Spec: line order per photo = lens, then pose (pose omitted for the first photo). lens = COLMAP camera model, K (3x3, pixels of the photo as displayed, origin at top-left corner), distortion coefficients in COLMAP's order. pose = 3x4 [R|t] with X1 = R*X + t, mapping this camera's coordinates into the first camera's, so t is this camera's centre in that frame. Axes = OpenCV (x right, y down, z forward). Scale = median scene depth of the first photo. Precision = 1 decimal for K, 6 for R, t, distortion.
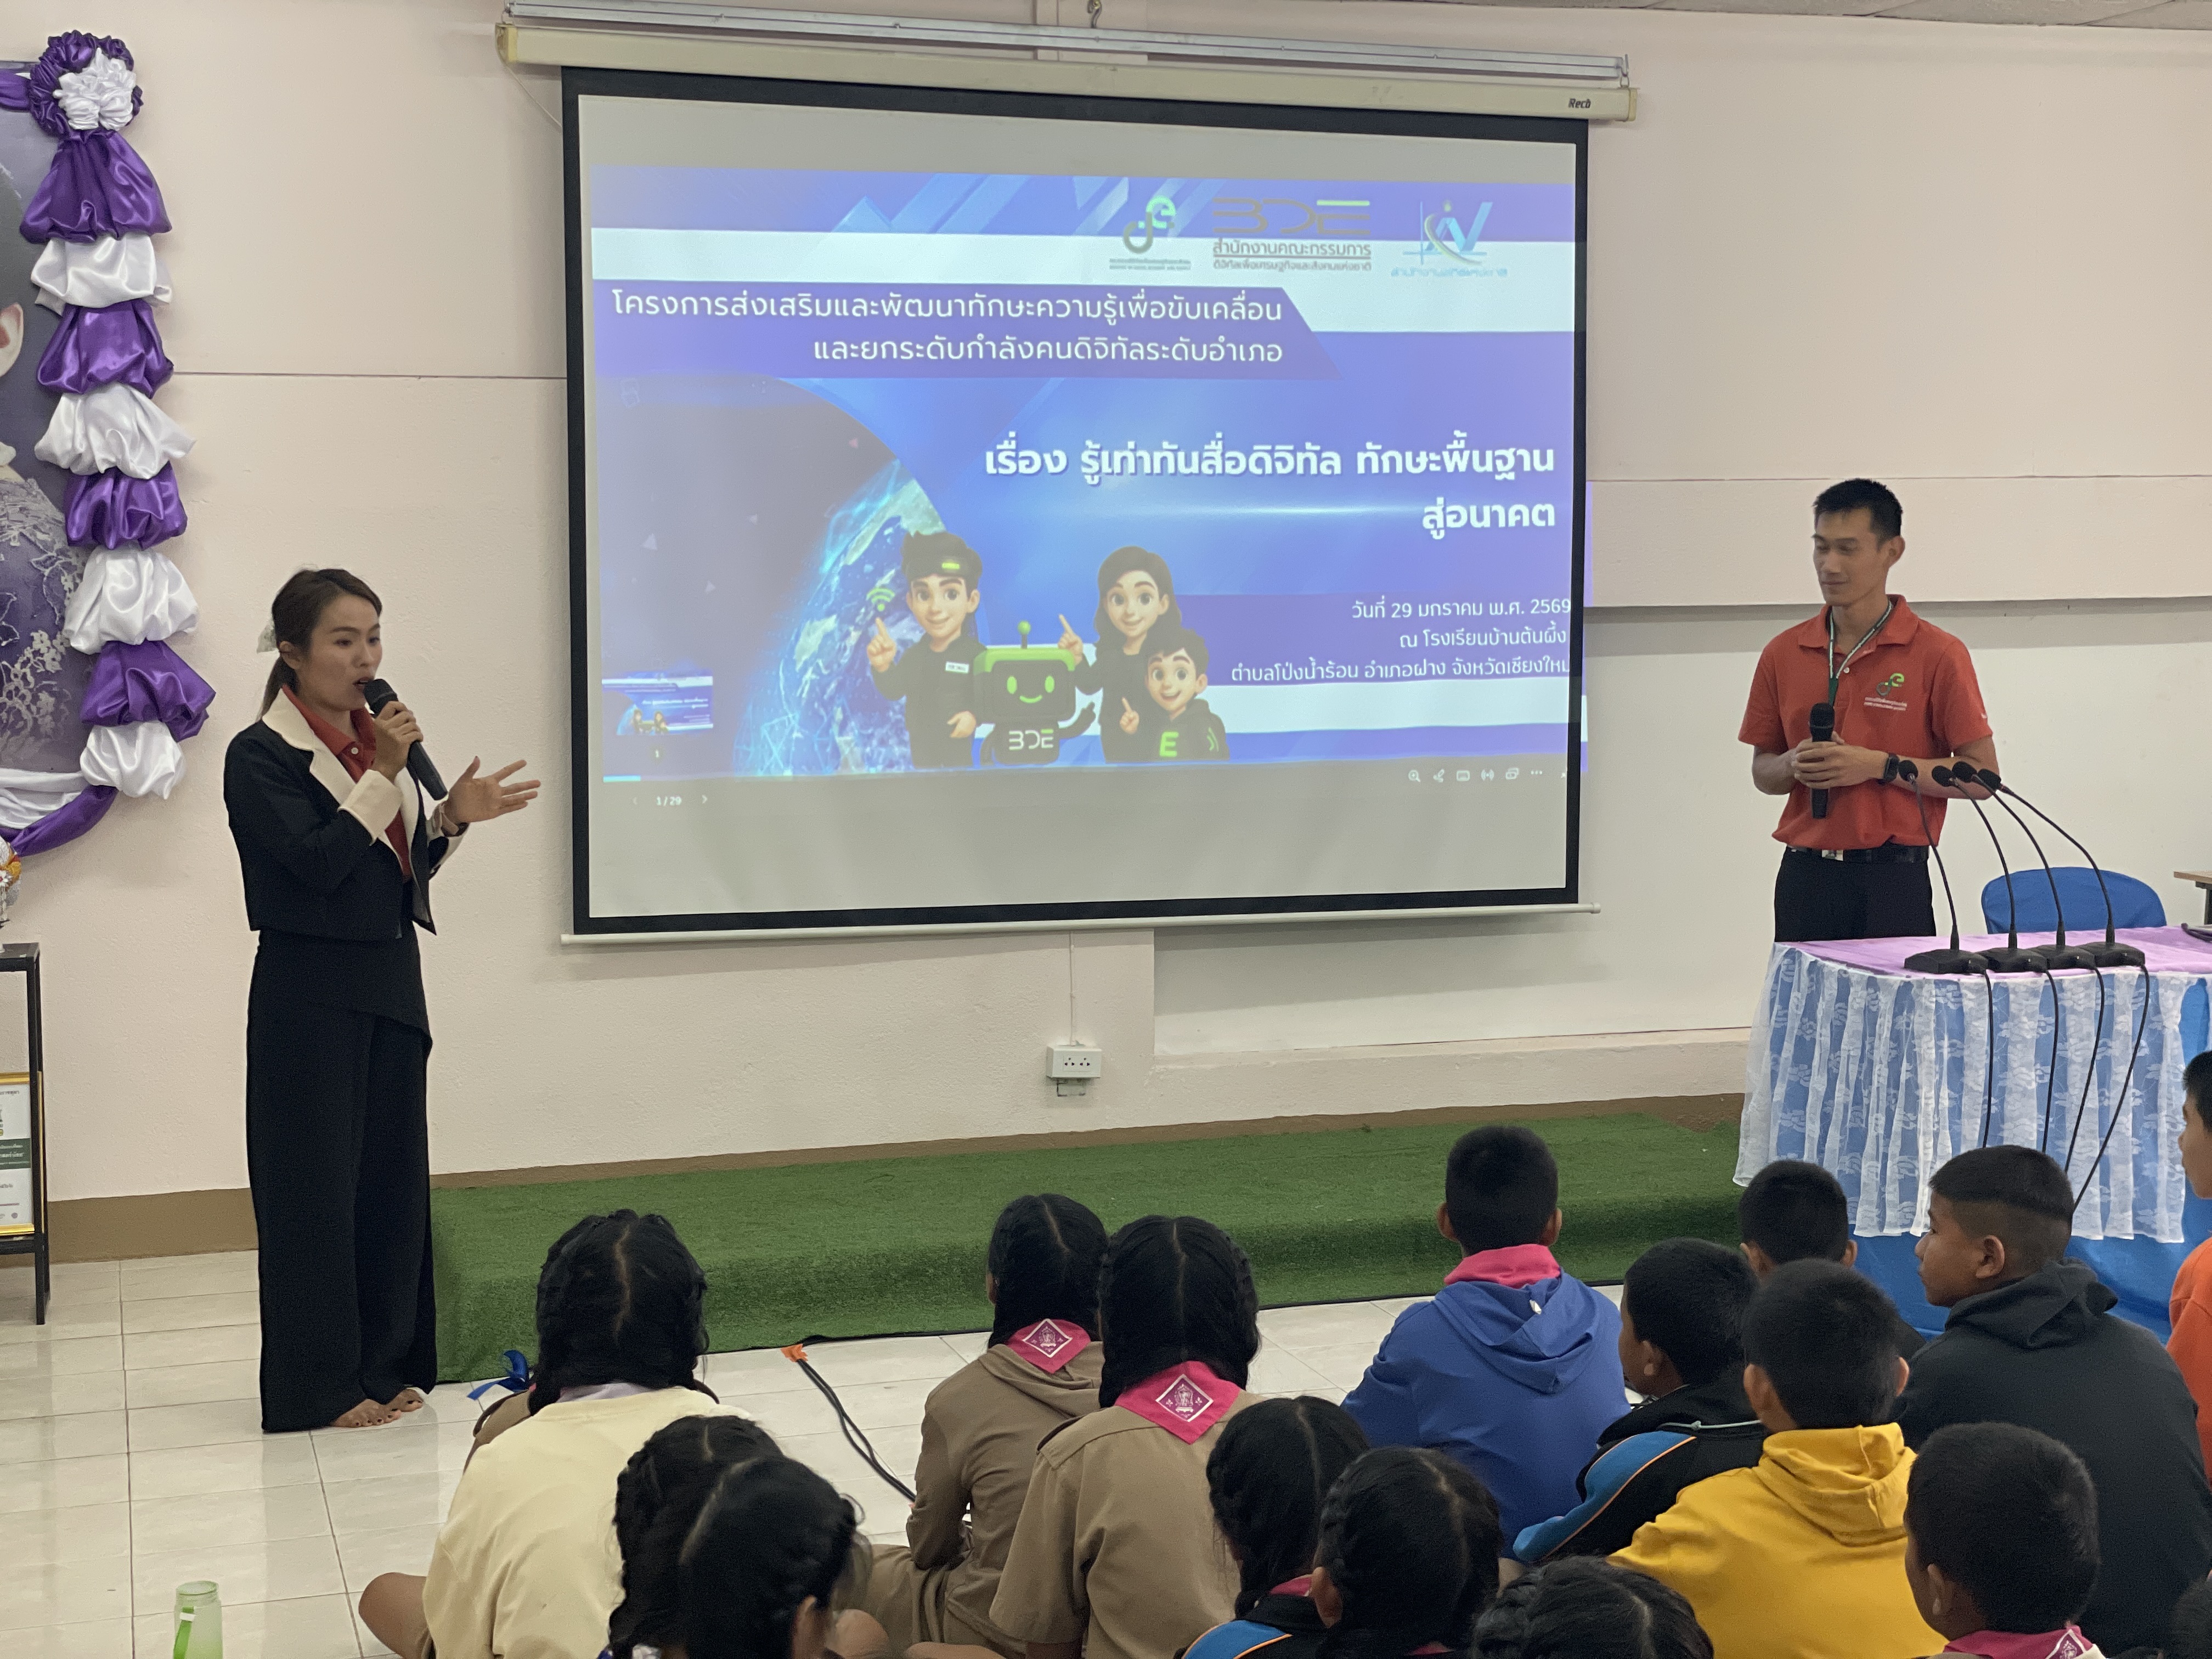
lens RADIAL K [[3295.7, 0, 1113.5], [0, 3295.7, 798.6], [0, 0, 1]] dist [0.110872, 0.000000]
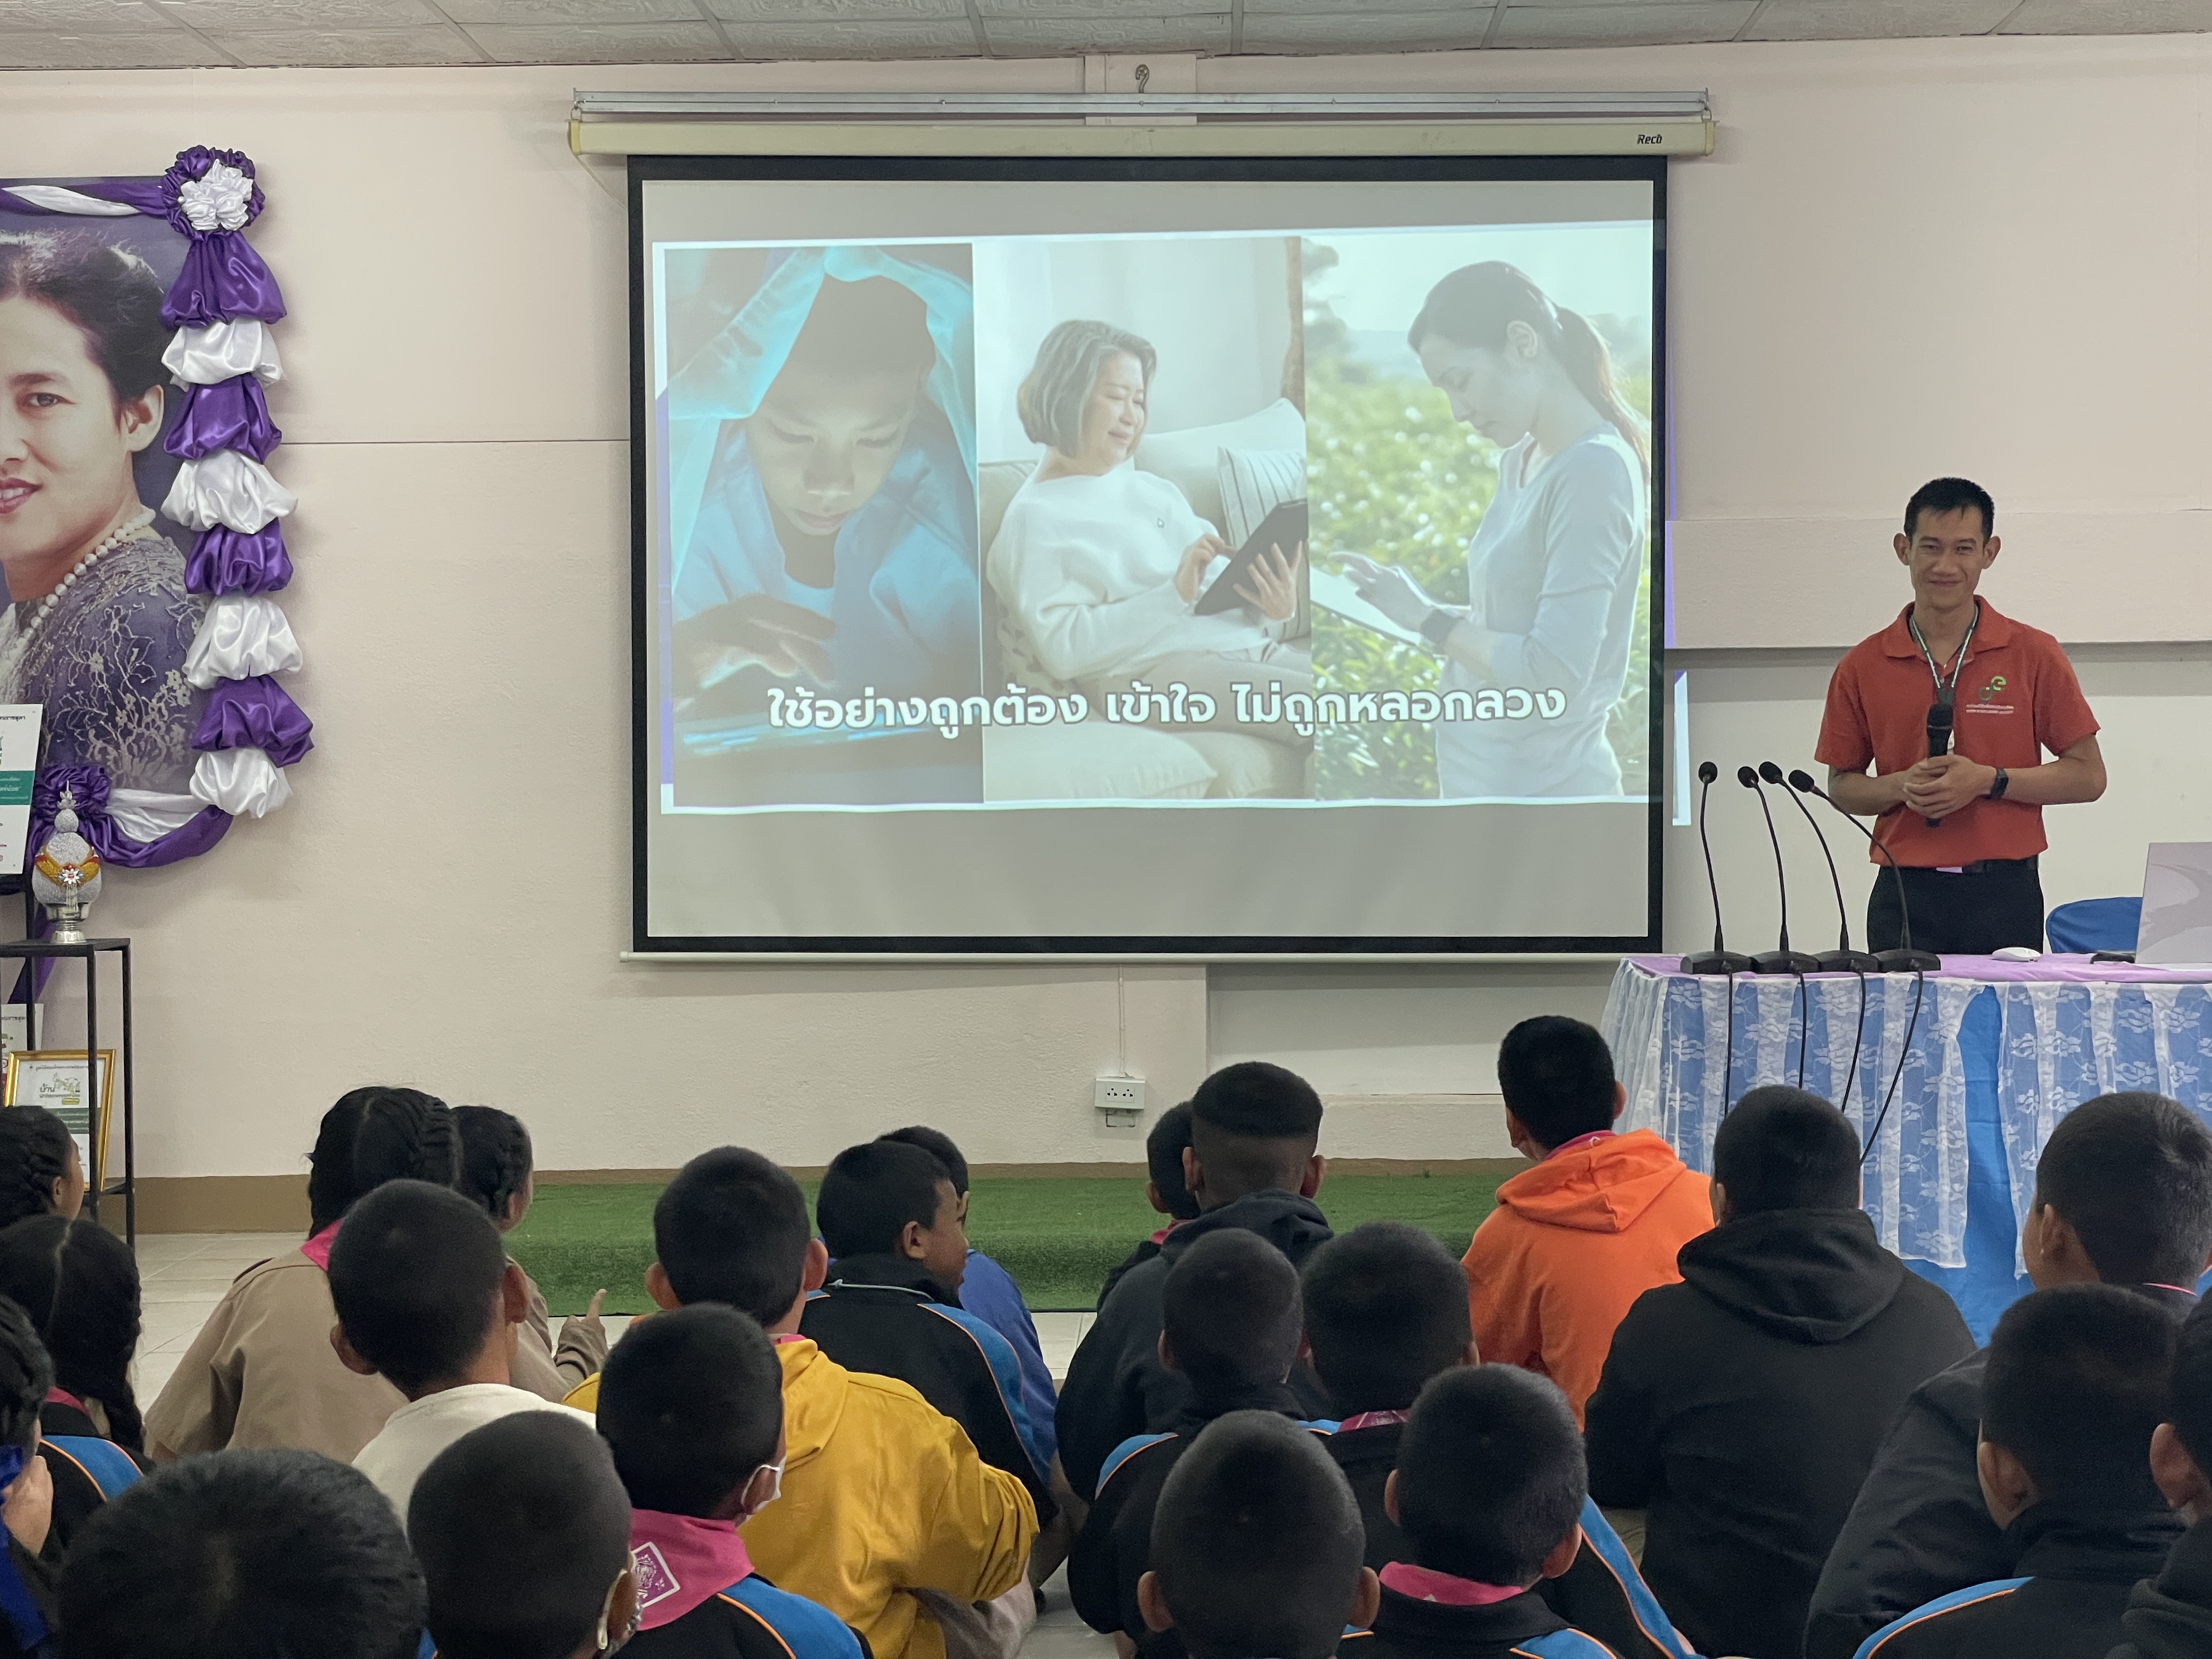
lens RADIAL K [[3295.7, 0, 1114.9], [0, 3295.7, 799.3], [0, 0, 1]] dist [0.110872, 0.000000]
pose [[0.948423, 0.000193, -0.317007, 0.319829], [-0.019349, 0.998171, -0.057280, 0.048962], [0.316416, 0.060459, 0.946692, 0.027603]]
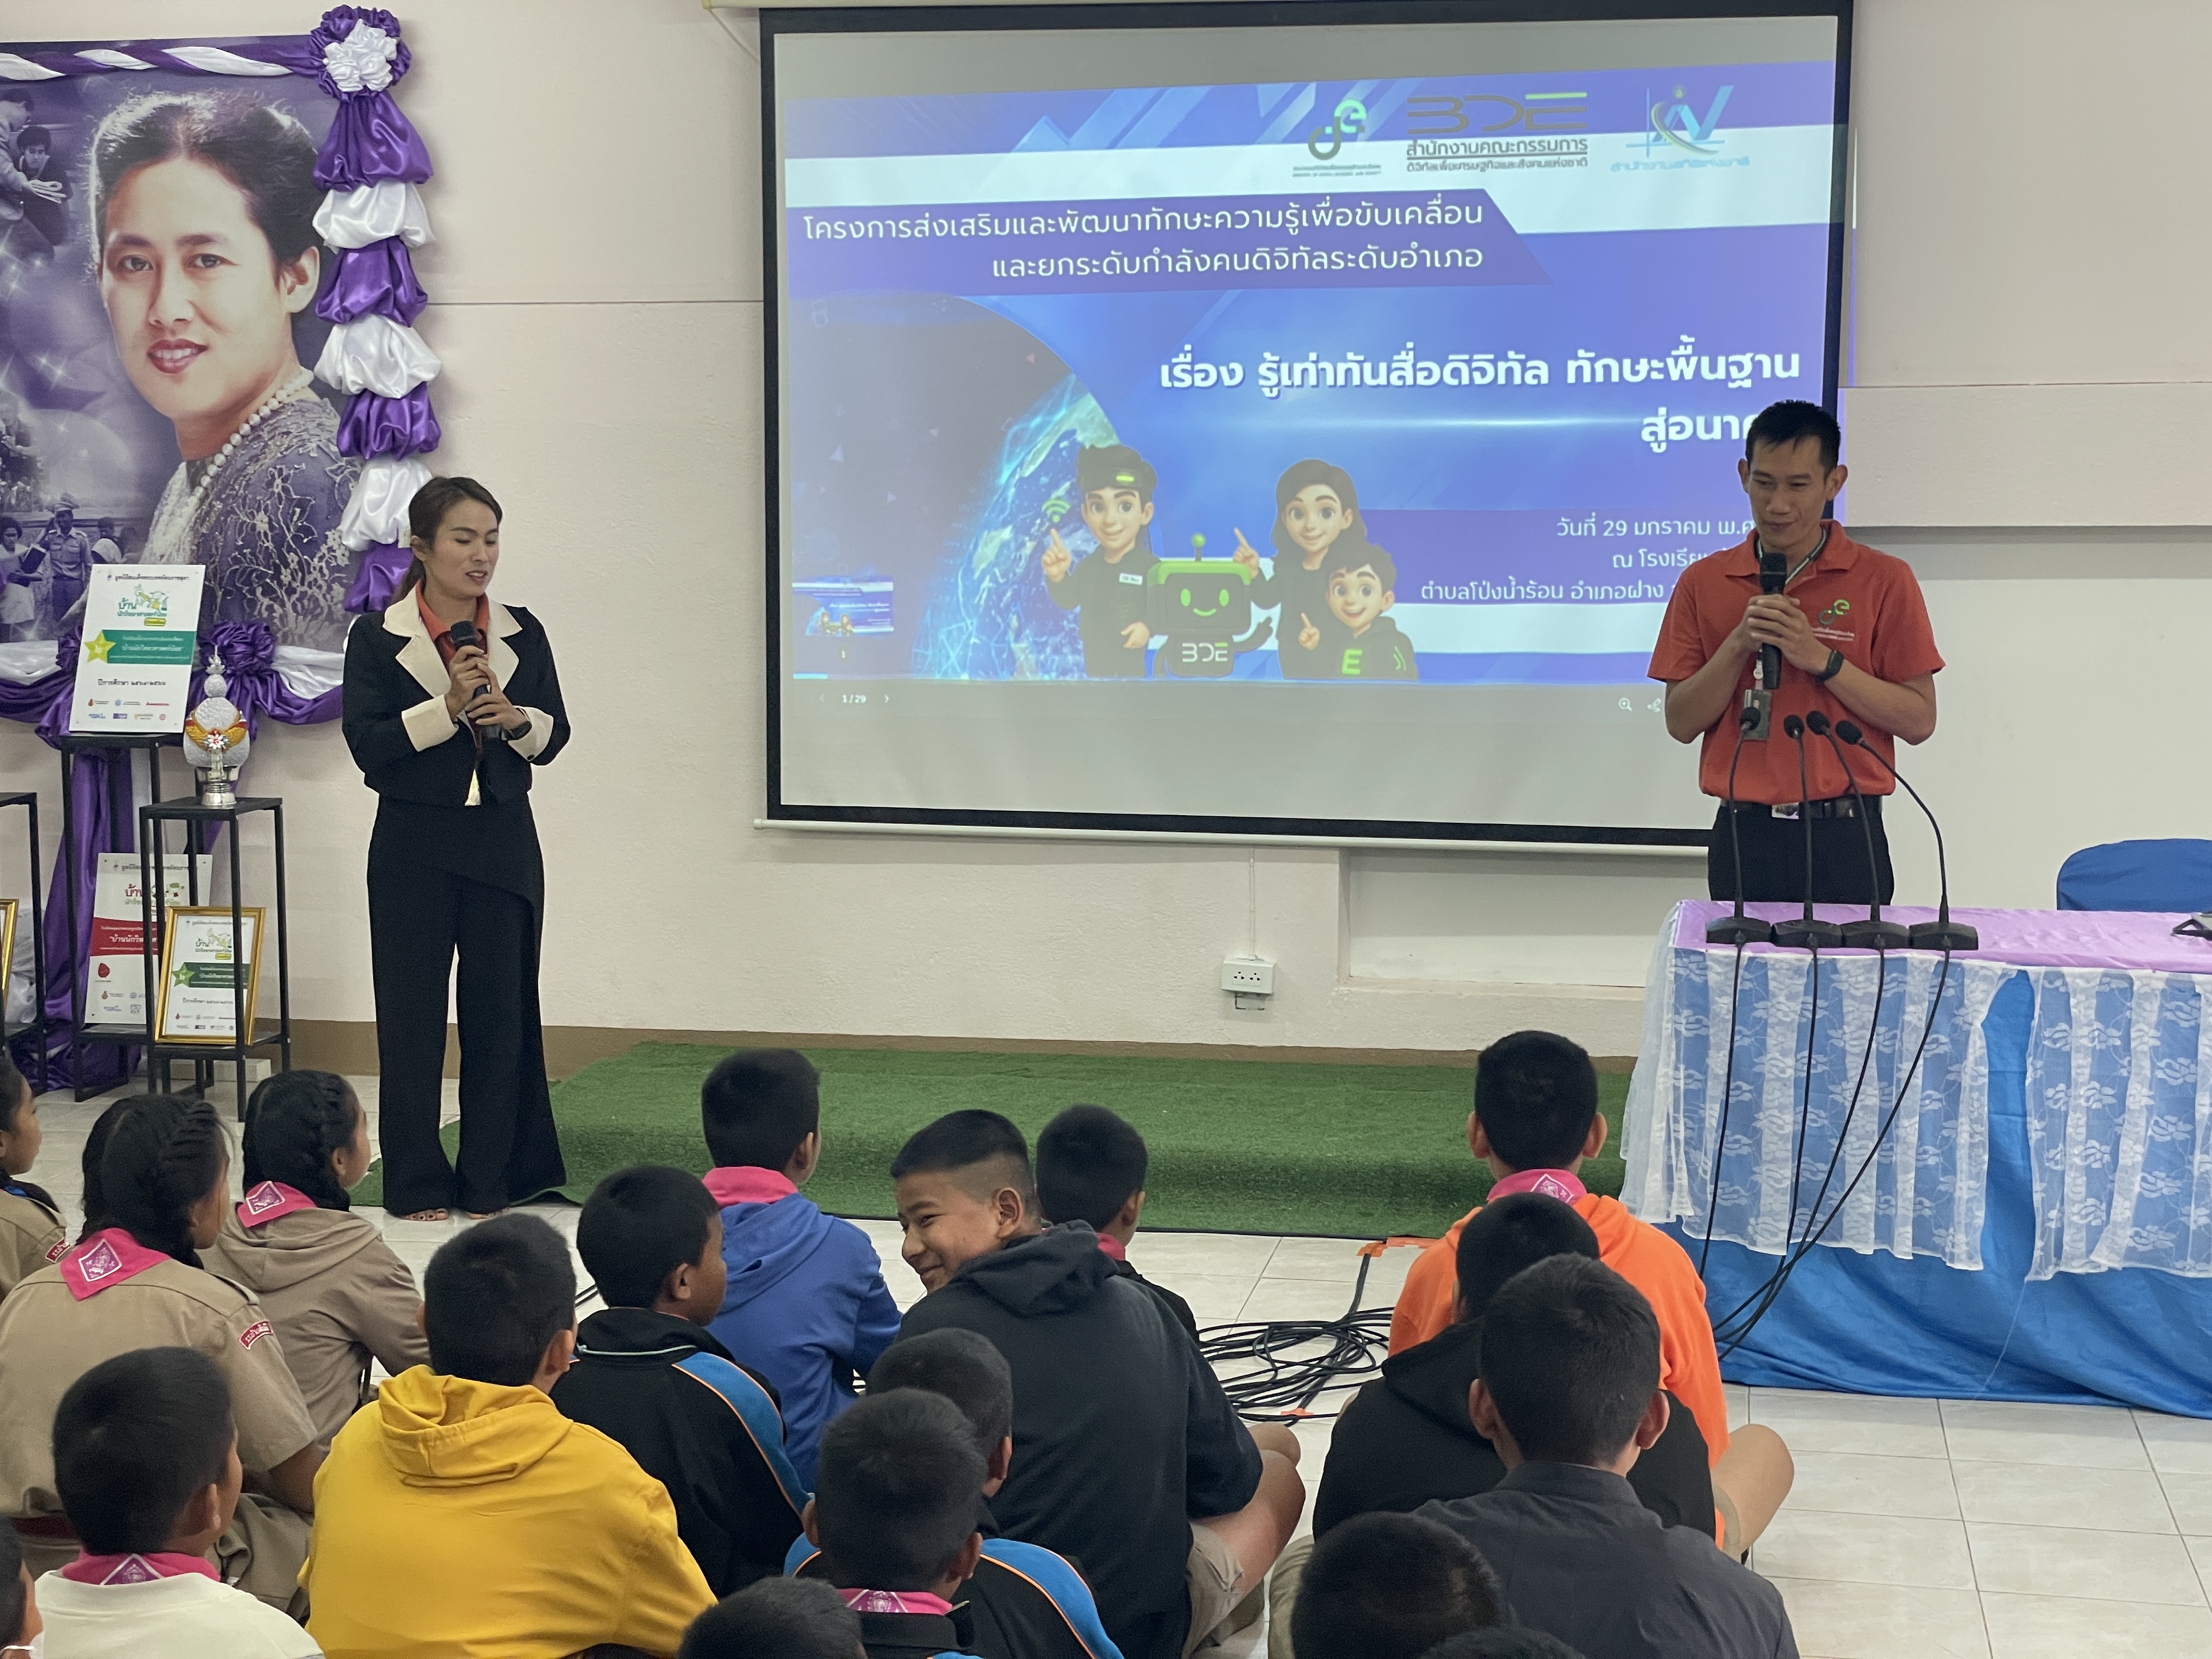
lens RADIAL K [[3295.7, 0, 1087.3], [0, 3295.7, 801.4], [0, 0, 1]] dist [0.110872, 0.000000]
pose [[0.881554, 0.054146, -0.468969, 0.423950], [-0.037726, 0.998304, 0.044346, -0.016106], [0.470574, -0.021401, 0.882101, 0.098092]]
